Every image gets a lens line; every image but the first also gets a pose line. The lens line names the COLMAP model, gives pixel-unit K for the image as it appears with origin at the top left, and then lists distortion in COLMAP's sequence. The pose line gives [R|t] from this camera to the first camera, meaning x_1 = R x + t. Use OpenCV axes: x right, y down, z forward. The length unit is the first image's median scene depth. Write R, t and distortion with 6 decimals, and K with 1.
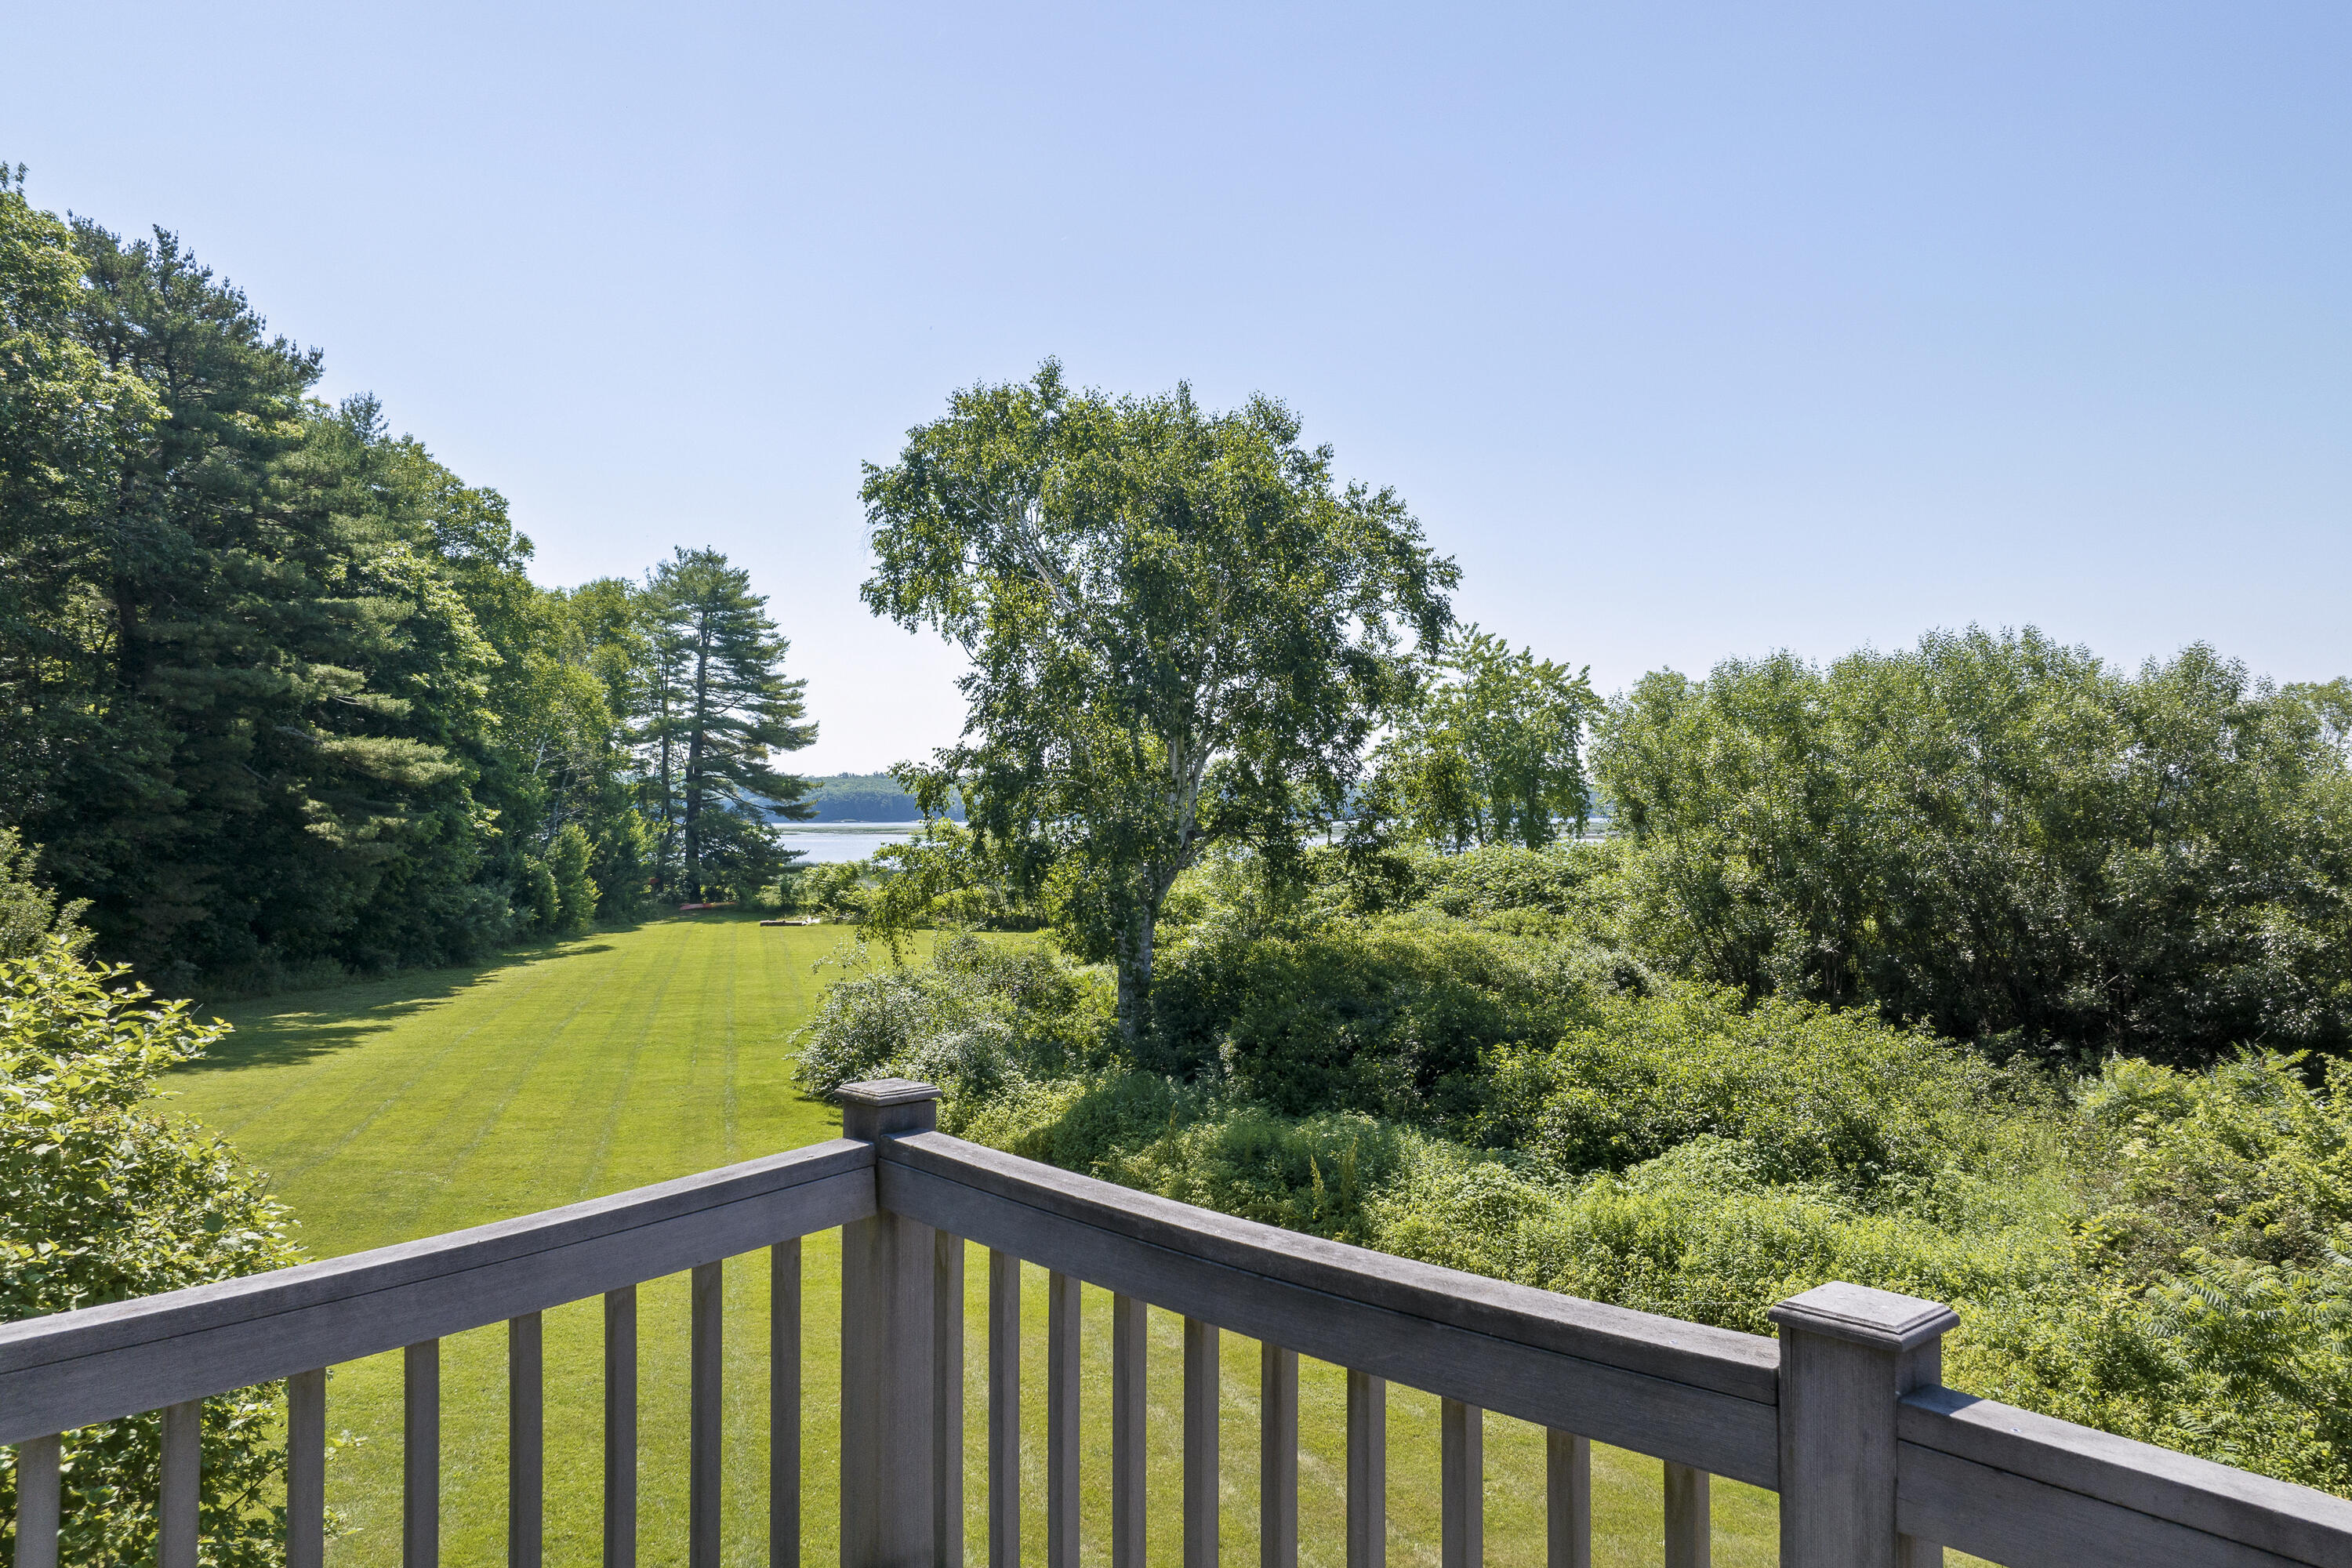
lens RADIAL K [[1624.0, 0, 1173.4], [0, 1624.0, 777.7], [0, 0, 1]] dist [-0.008245, 0.003707]
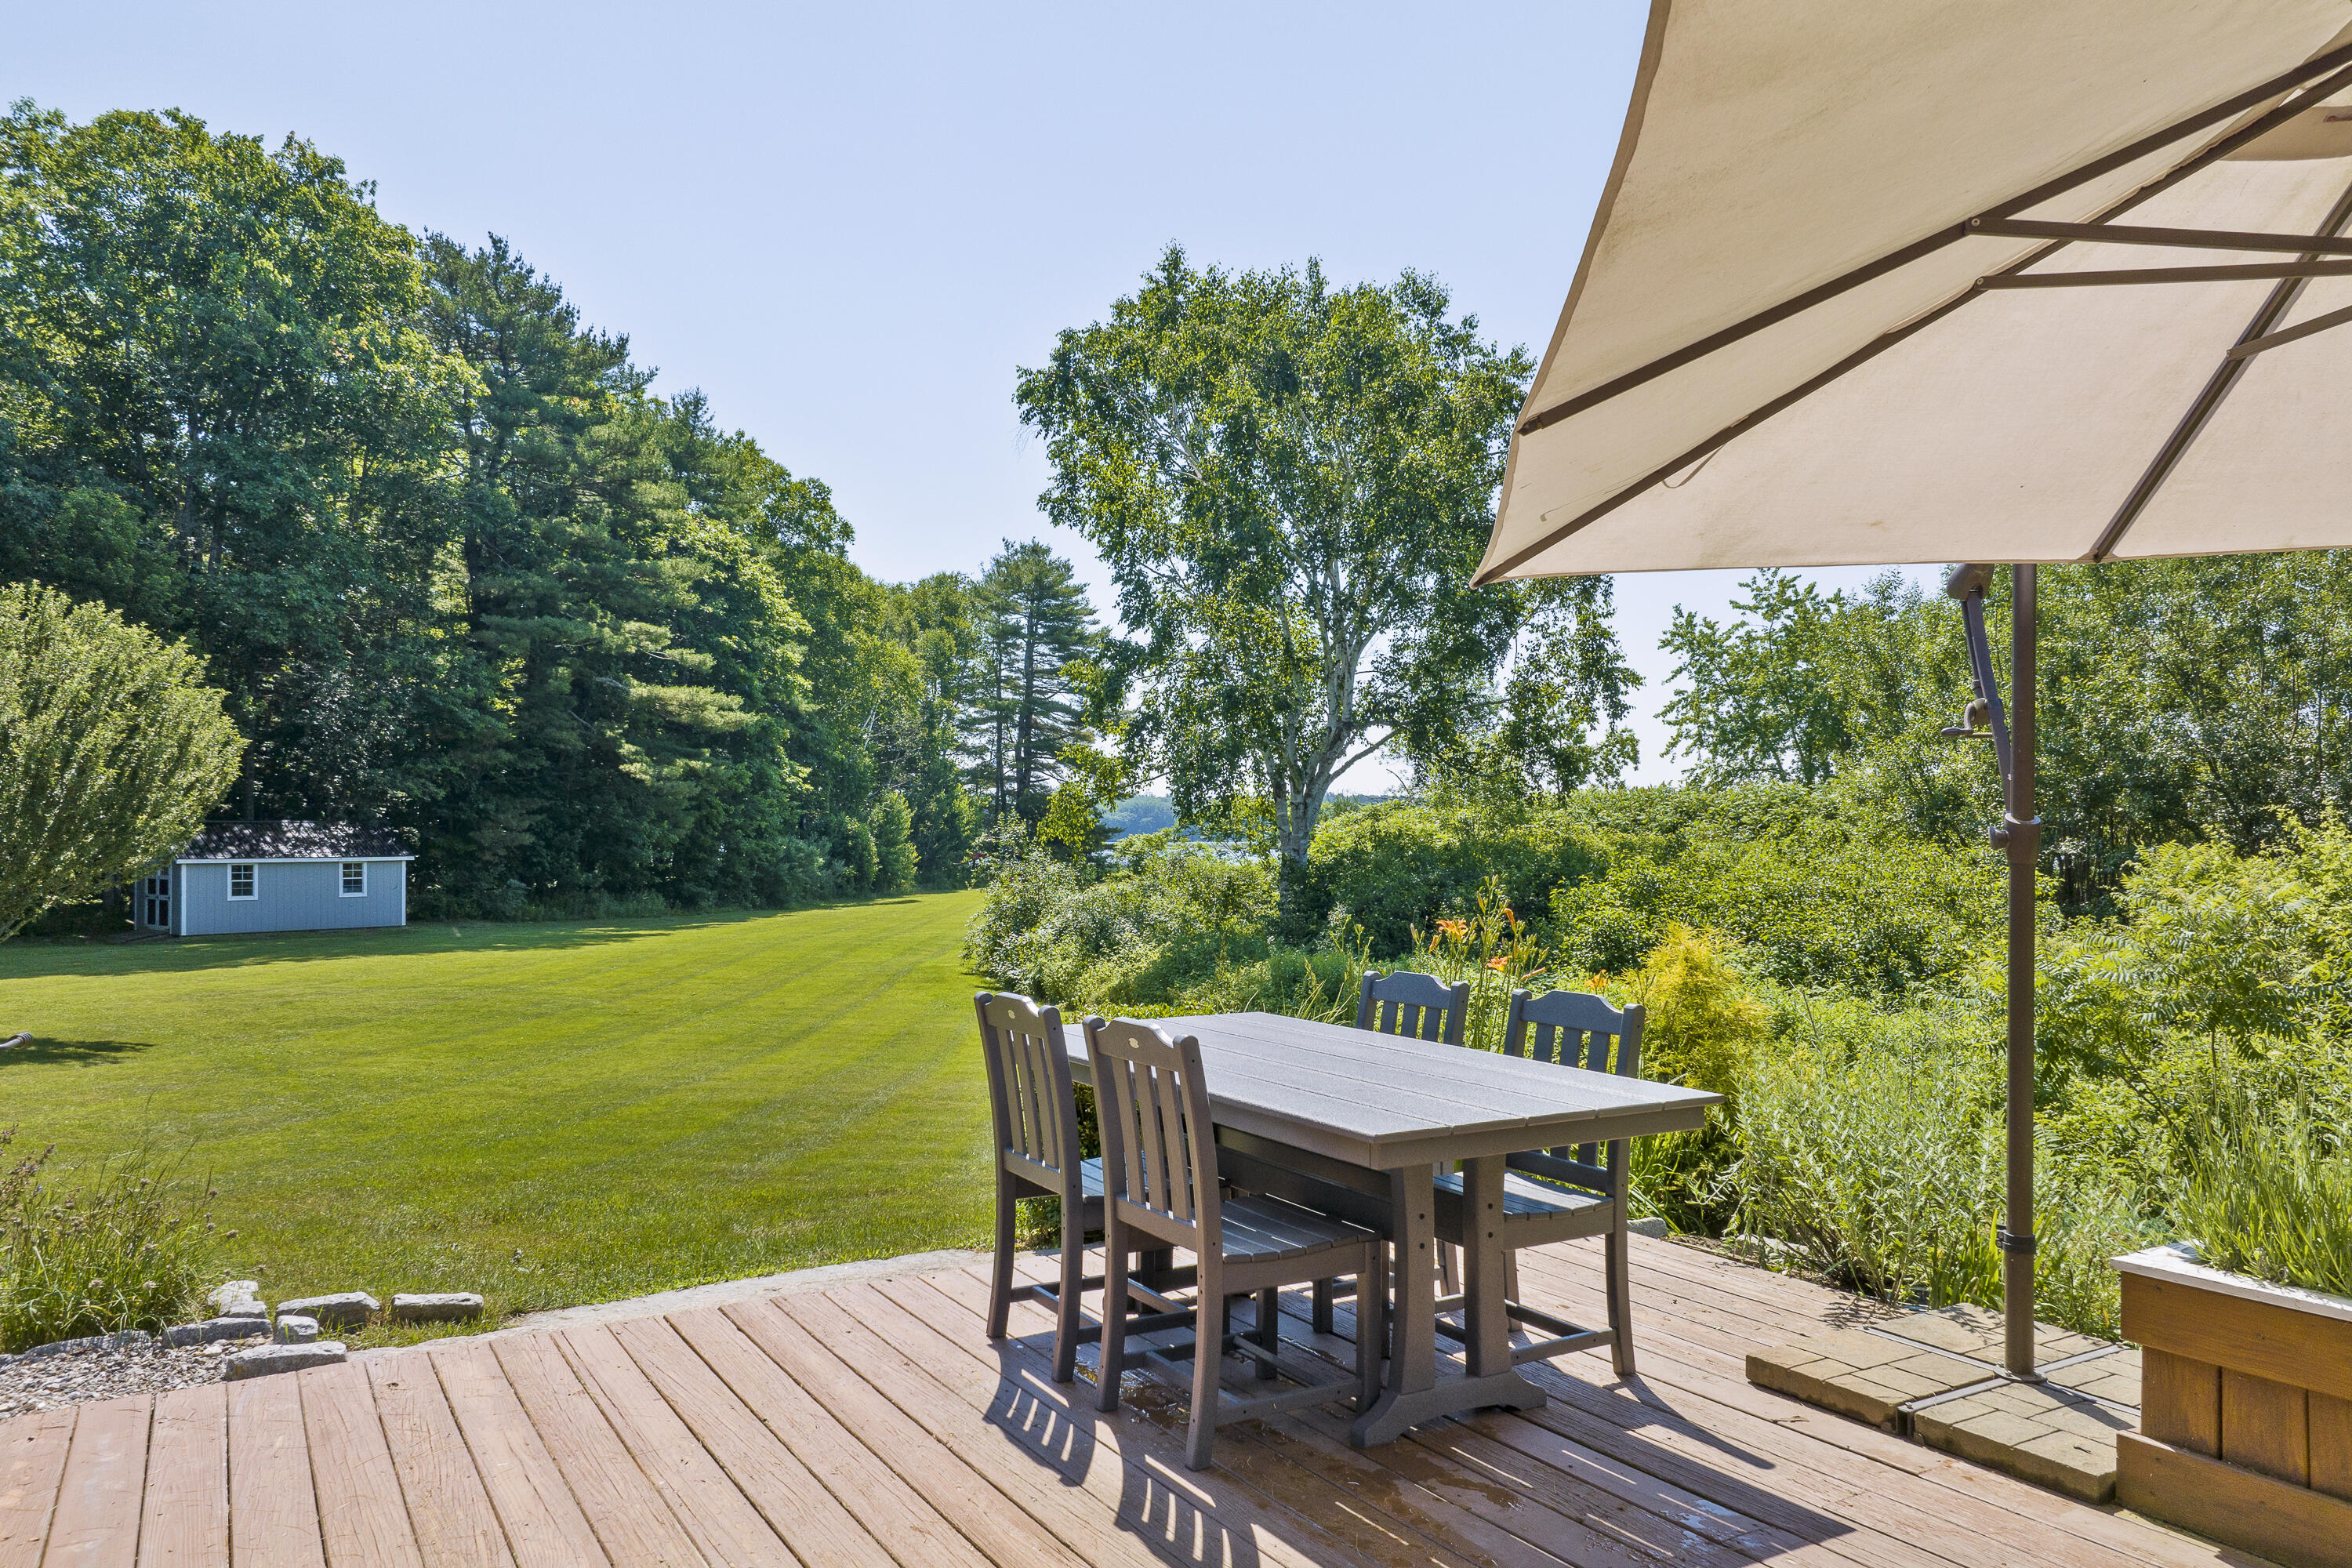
lens RADIAL K [[1627.4, 0, 1178.7], [0, 1627.4, 825.6], [0, 0, 1]] dist [0.005185, -0.002241]
pose [[0.971089, -0.001640, -0.238713, 0.089140], [0.004768, 0.999910, 0.012528, 0.049889], [0.238671, -0.013304, 0.971009, 0.002917]]
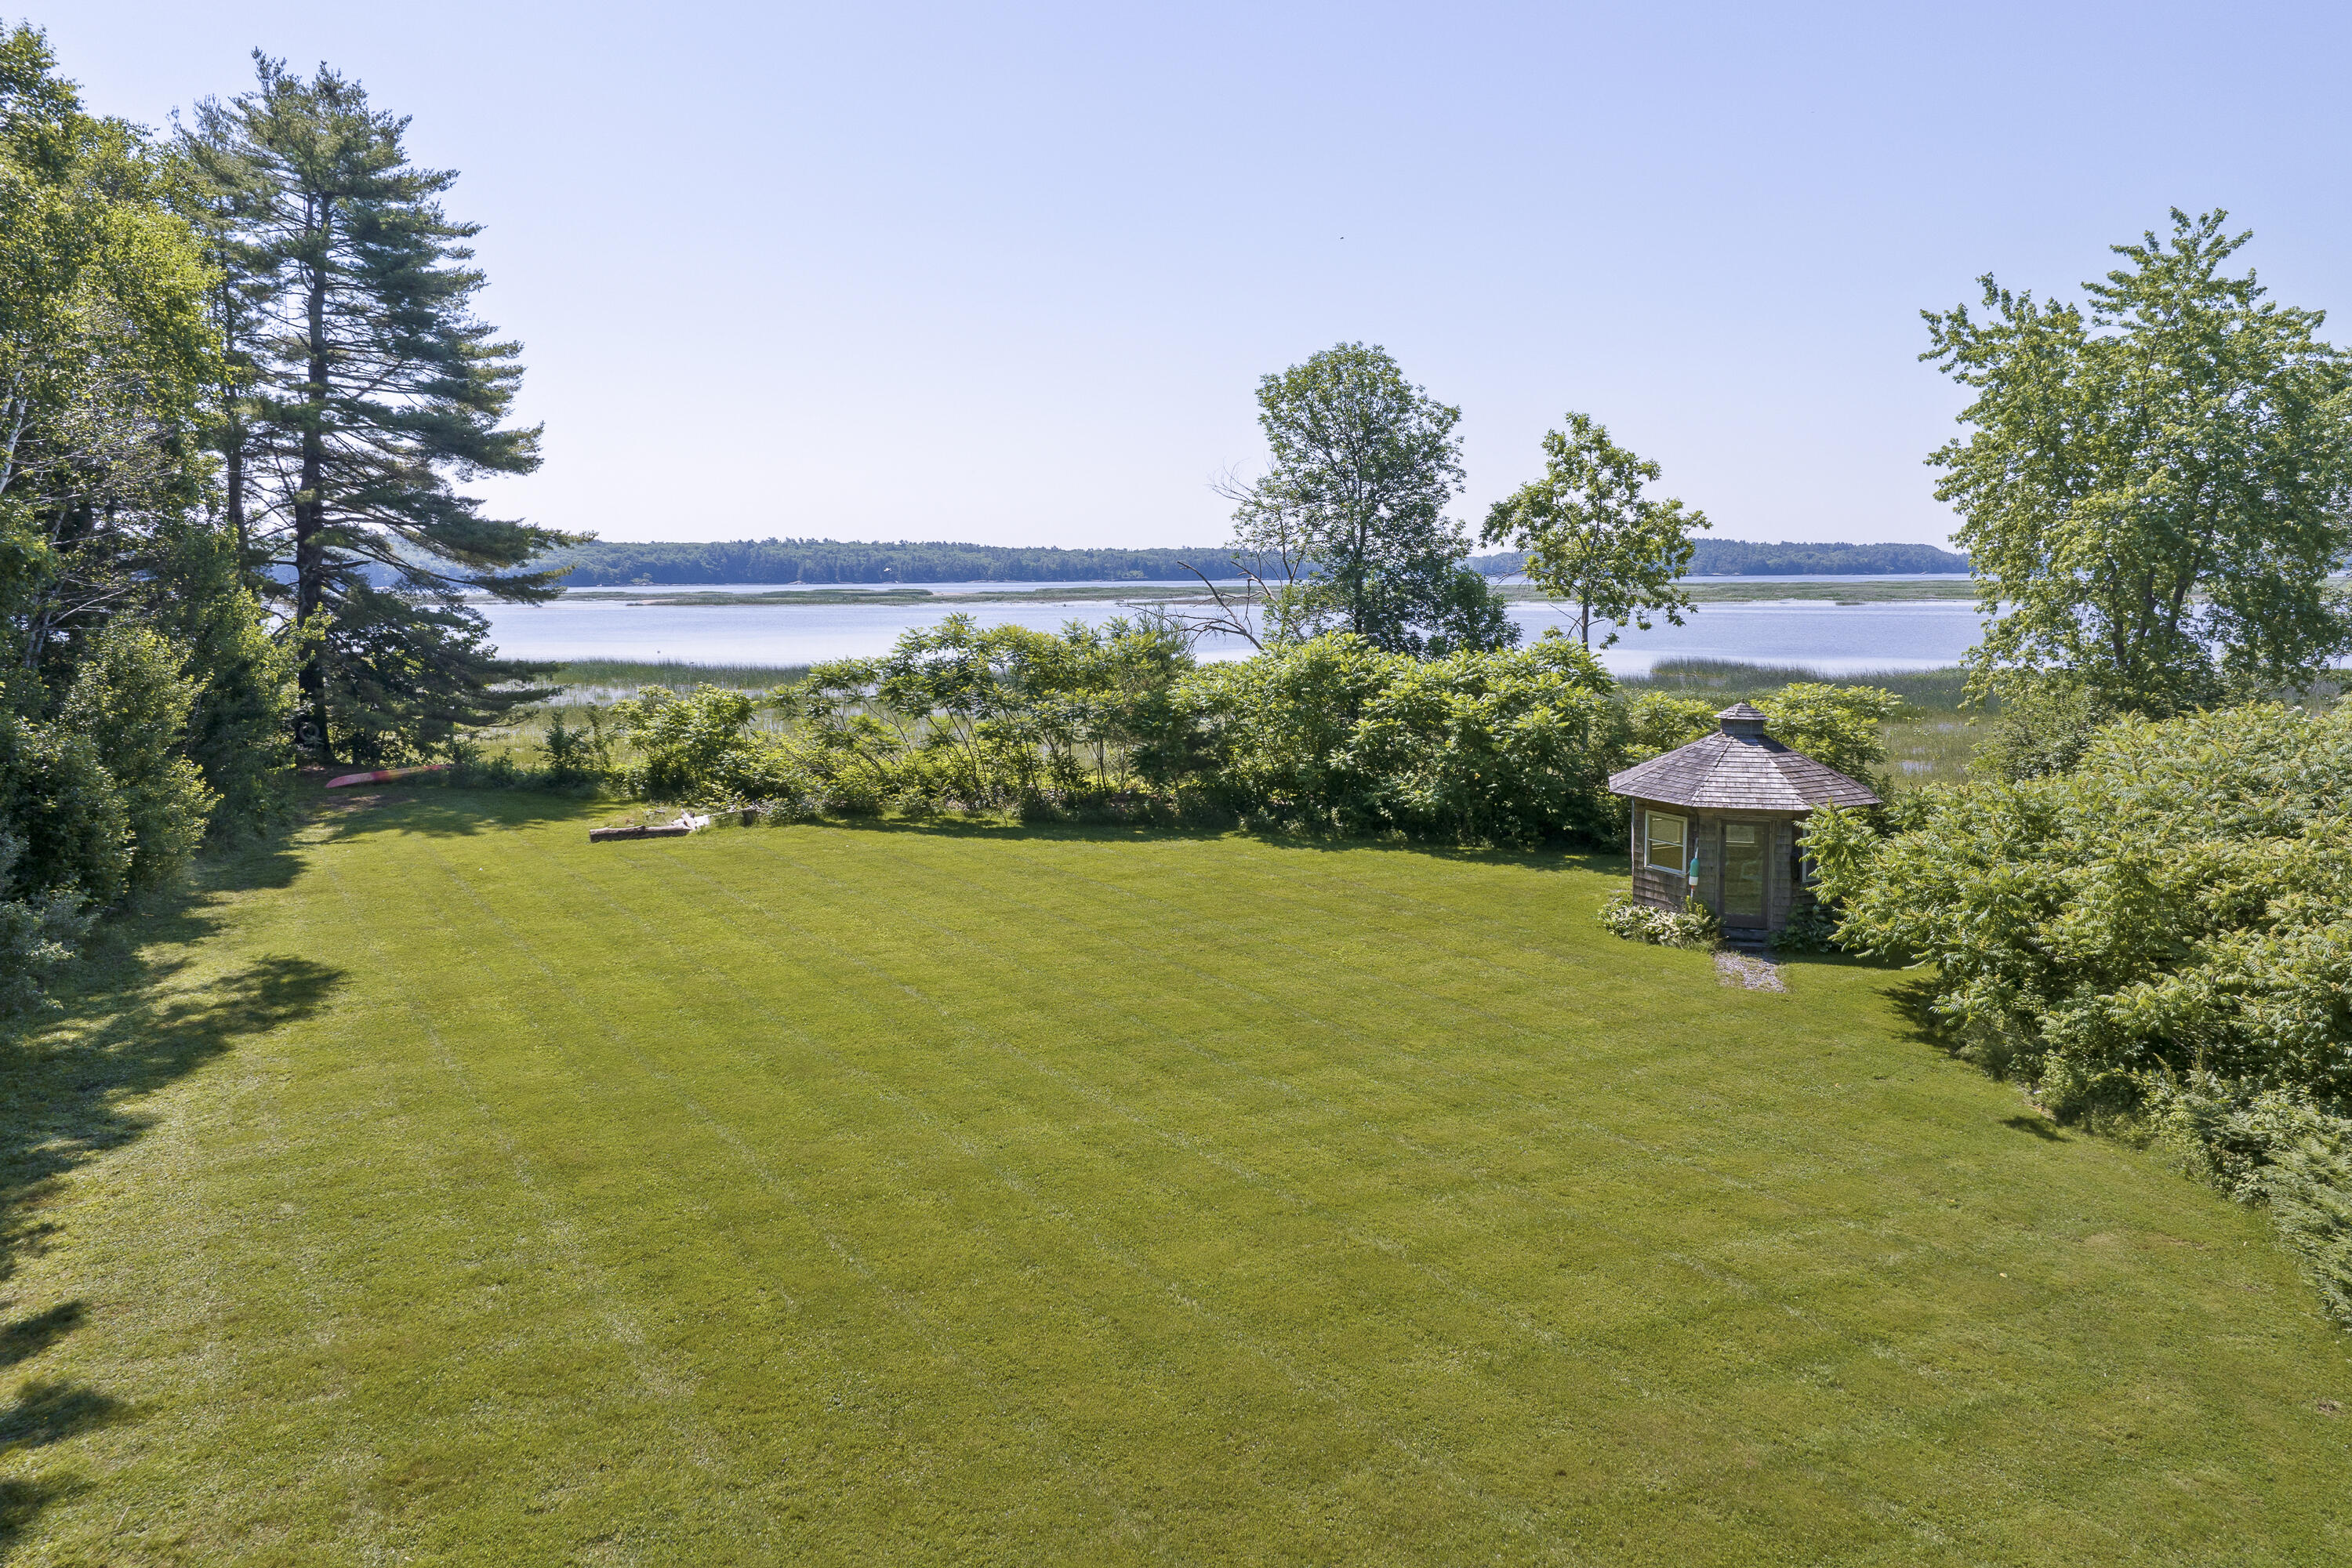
lens RADIAL K [[1653.1, 0, 1176.4], [0, 1653.1, 726.8], [0, 0, 1]] dist [-0.003816, -0.000568]
pose [[0.958560, -0.028714, 0.283440, -0.305799], [-0.004390, 0.993301, 0.115475, 0.004767], [-0.284857, -0.111934, 0.952012, 0.681328]]
